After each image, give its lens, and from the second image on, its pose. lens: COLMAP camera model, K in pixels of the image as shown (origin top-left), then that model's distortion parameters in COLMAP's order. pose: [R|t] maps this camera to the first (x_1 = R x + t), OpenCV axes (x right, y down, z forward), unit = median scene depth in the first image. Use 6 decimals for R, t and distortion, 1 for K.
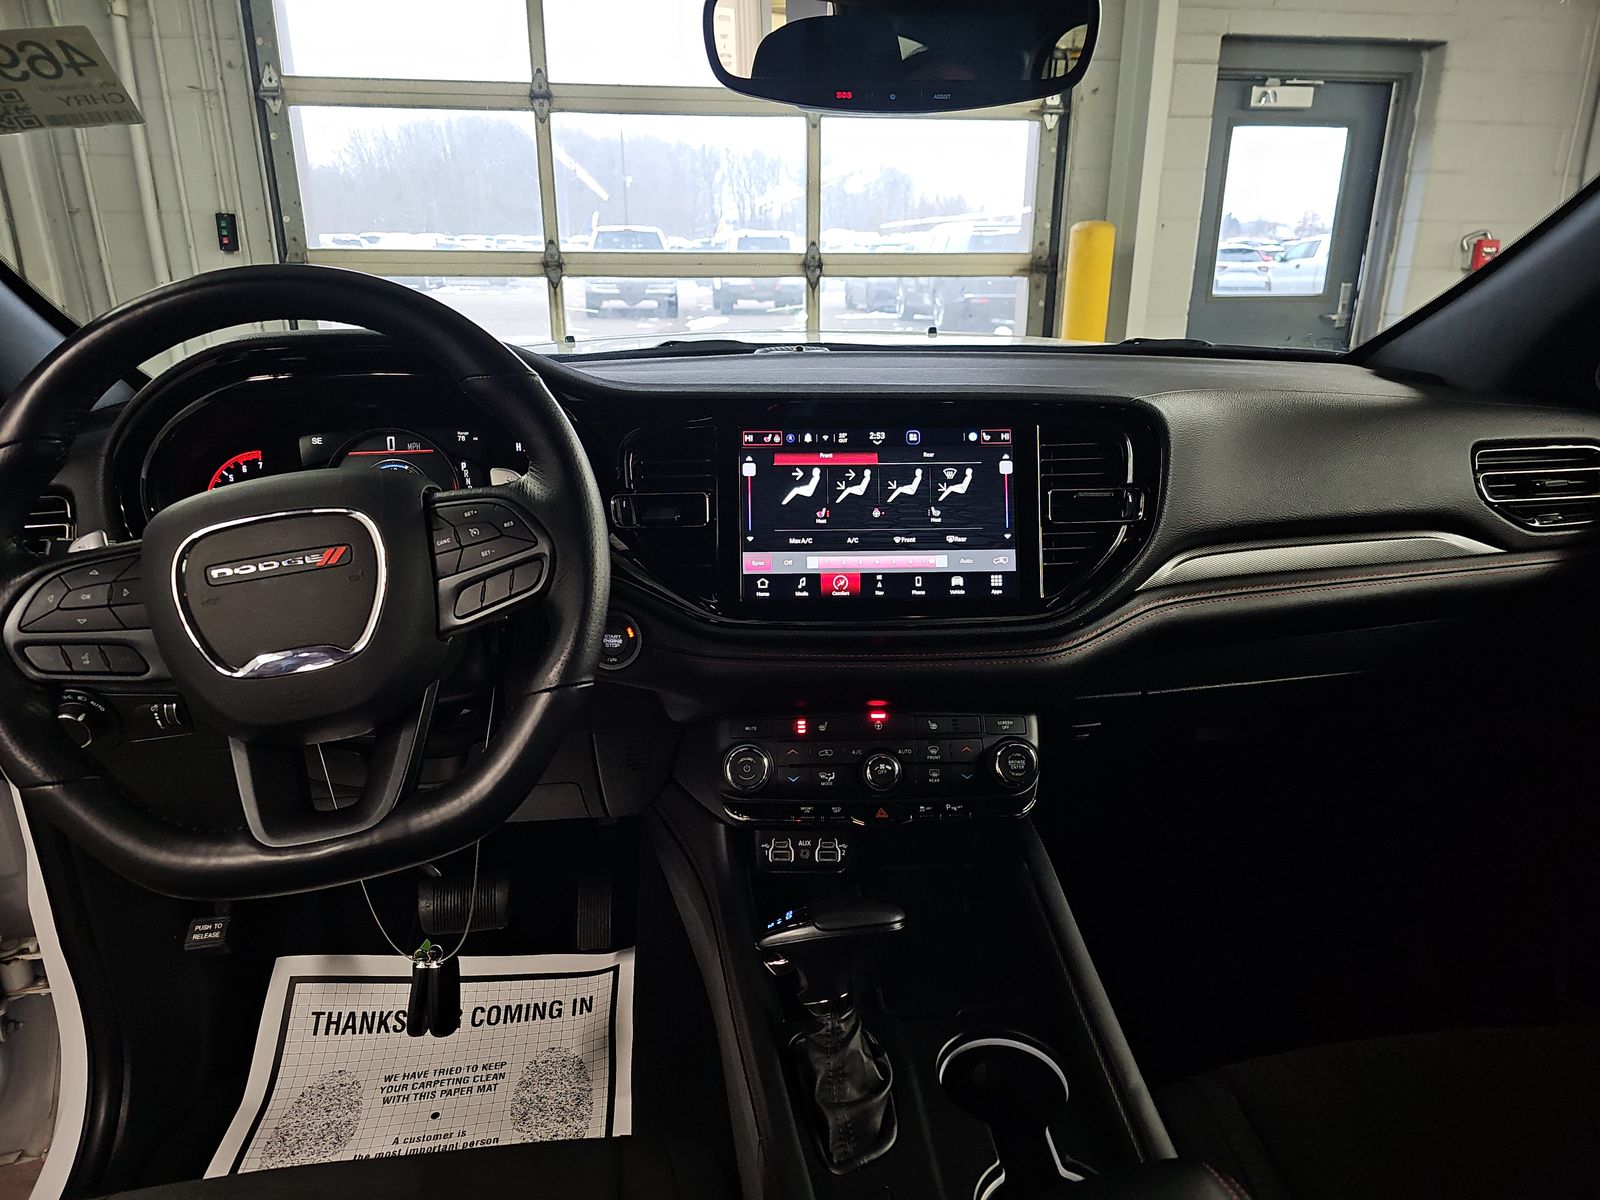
lens RADIAL K [[1048.6, 0, 800.0], [0, 1048.6, 600.0], [0, 0, 1]] dist [0.047551, -0.047264]
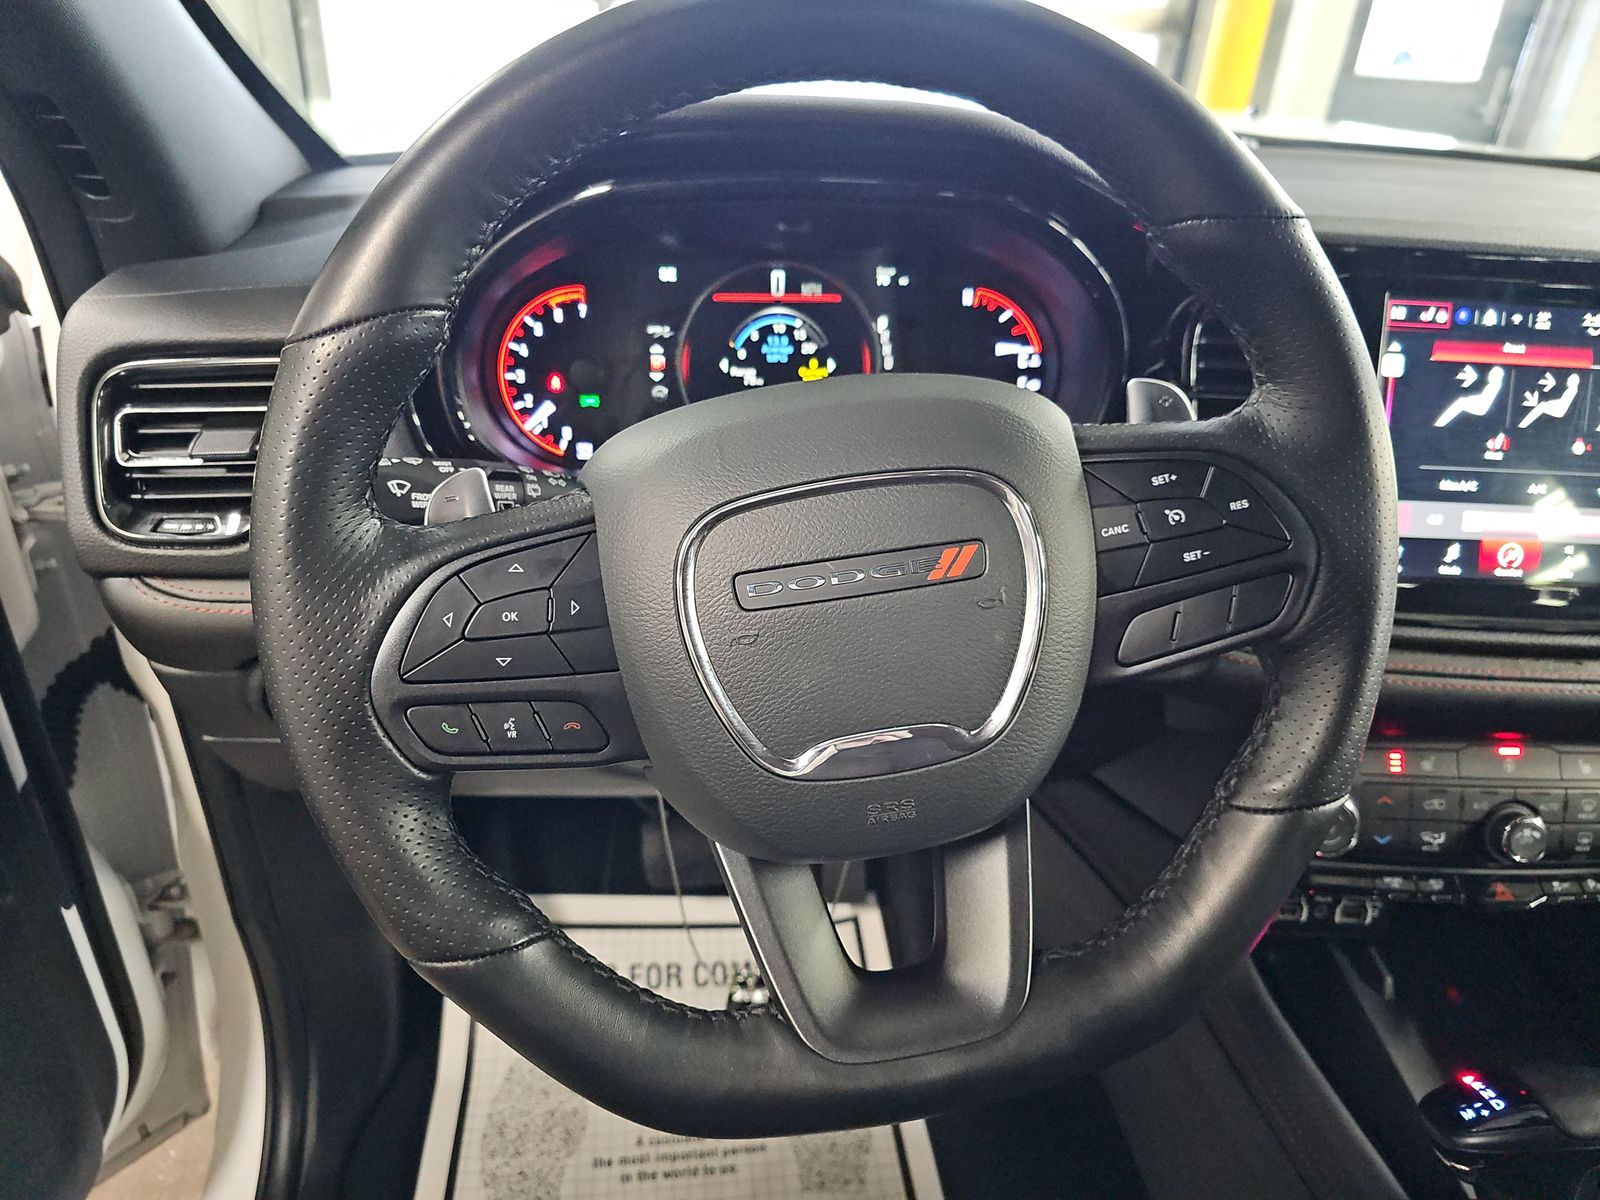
lens RADIAL K [[1094.6, 0, 800.0], [0, 1094.6, 600.0], [0, 0, 1]] dist [0.035157, -0.059129]
pose [[0.998574, 0.053015, 0.006225, -0.391202], [-0.053241, 0.980836, 0.187420, -0.091182], [0.003831, -0.187484, 0.982260, 0.335959]]
